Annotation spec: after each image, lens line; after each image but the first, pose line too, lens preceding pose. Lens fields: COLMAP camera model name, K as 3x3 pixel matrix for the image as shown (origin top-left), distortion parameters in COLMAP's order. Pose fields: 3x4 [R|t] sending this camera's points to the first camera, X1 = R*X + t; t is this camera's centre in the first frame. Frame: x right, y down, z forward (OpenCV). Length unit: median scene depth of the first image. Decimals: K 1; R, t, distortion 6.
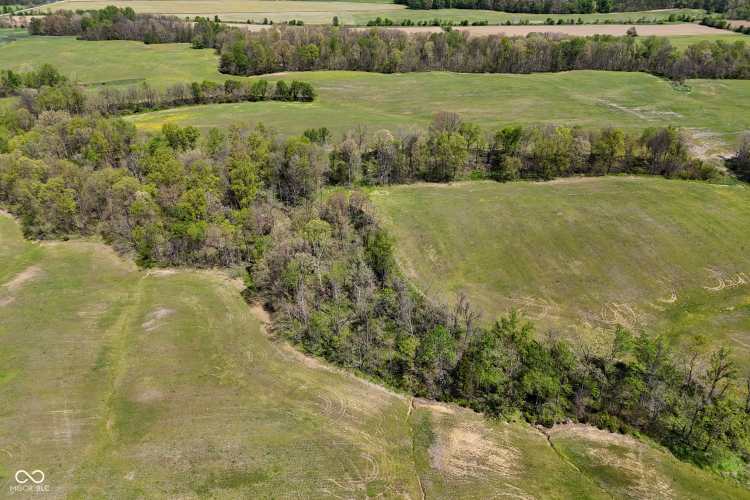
lens RADIAL K [[544.3, 0, 372.0], [0, 544.3, 250.1], [0, 0, 1]] dist [0.061799, -0.048815]
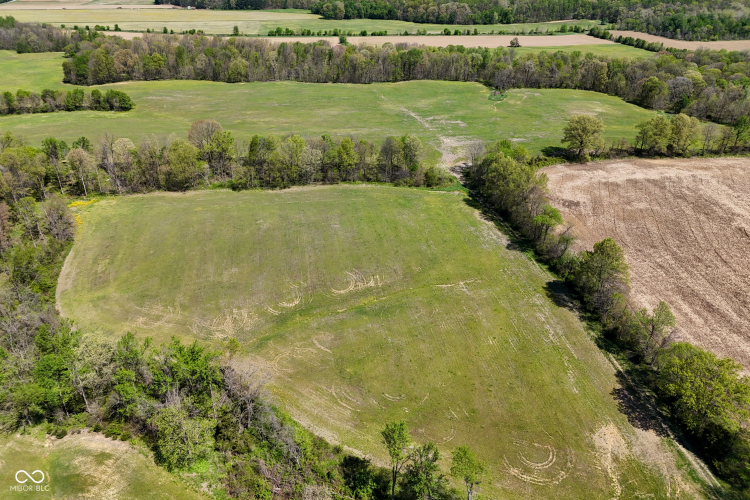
lens RADIAL K [[544.3, 0, 372.0], [0, 544.3, 250.1], [0, 0, 1]] dist [0.061799, -0.048815]
pose [[0.998642, -0.019765, 0.048201, 0.159819], [0.020460, 0.999693, -0.013974, 0.001540], [-0.047910, 0.014941, 0.998740, -0.006303]]
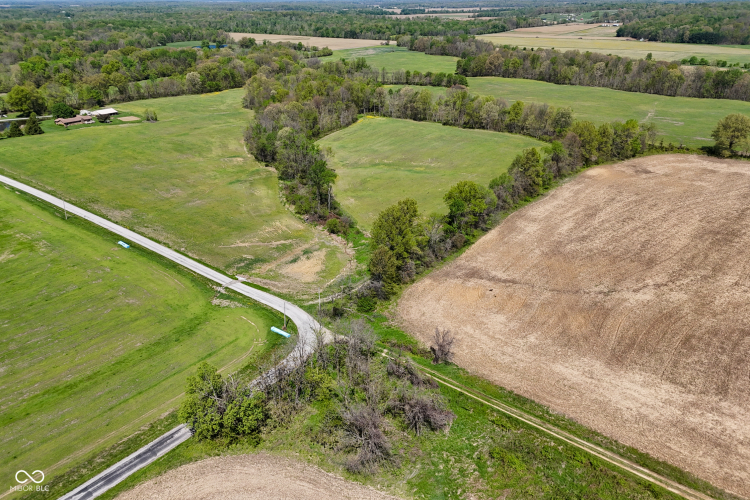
lens RADIAL K [[551.0, 0, 372.8], [0, 551.0, 218.7], [0, 0, 1]] dist [0.070023, -0.057202]
pose [[0.712641, 0.263520, -0.650154, 0.433055], [-0.344509, 0.938778, 0.002884, 0.069867], [0.611111, 0.221929, 0.759797, -0.094904]]
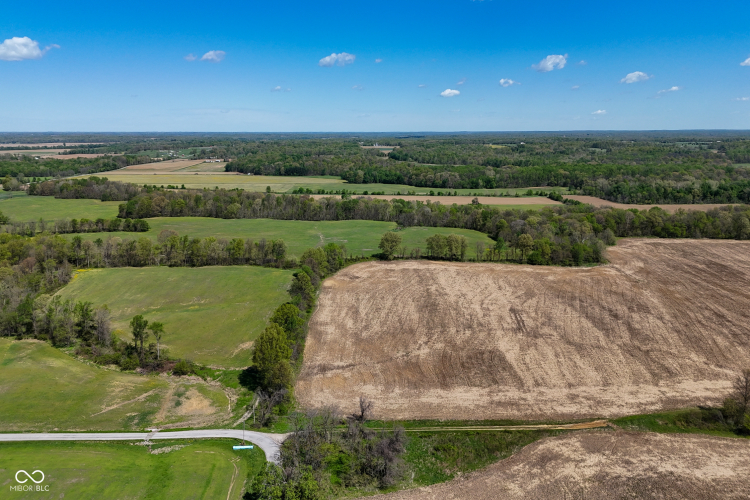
lens RADIAL K [[551.0, 0, 372.8], [0, 551.0, 218.7], [0, 0, 1]] dist [0.070023, -0.057202]
pose [[0.996678, 0.020803, -0.078743, 0.362346], [-0.046836, 0.937366, -0.345182, 0.109704], [0.066630, 0.347723, 0.935227, -0.226578]]
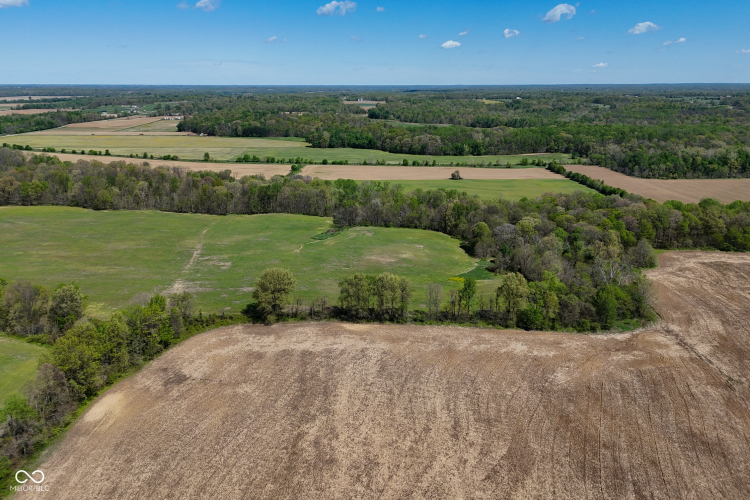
lens RADIAL K [[551.0, 0, 372.8], [0, 551.0, 218.7], [0, 0, 1]] dist [0.070023, -0.057202]
pose [[0.997415, 0.026195, -0.066908, 0.419701], [-0.043324, 0.962118, -0.269168, -0.036617], [0.057323, 0.271371, 0.960766, 0.031266]]
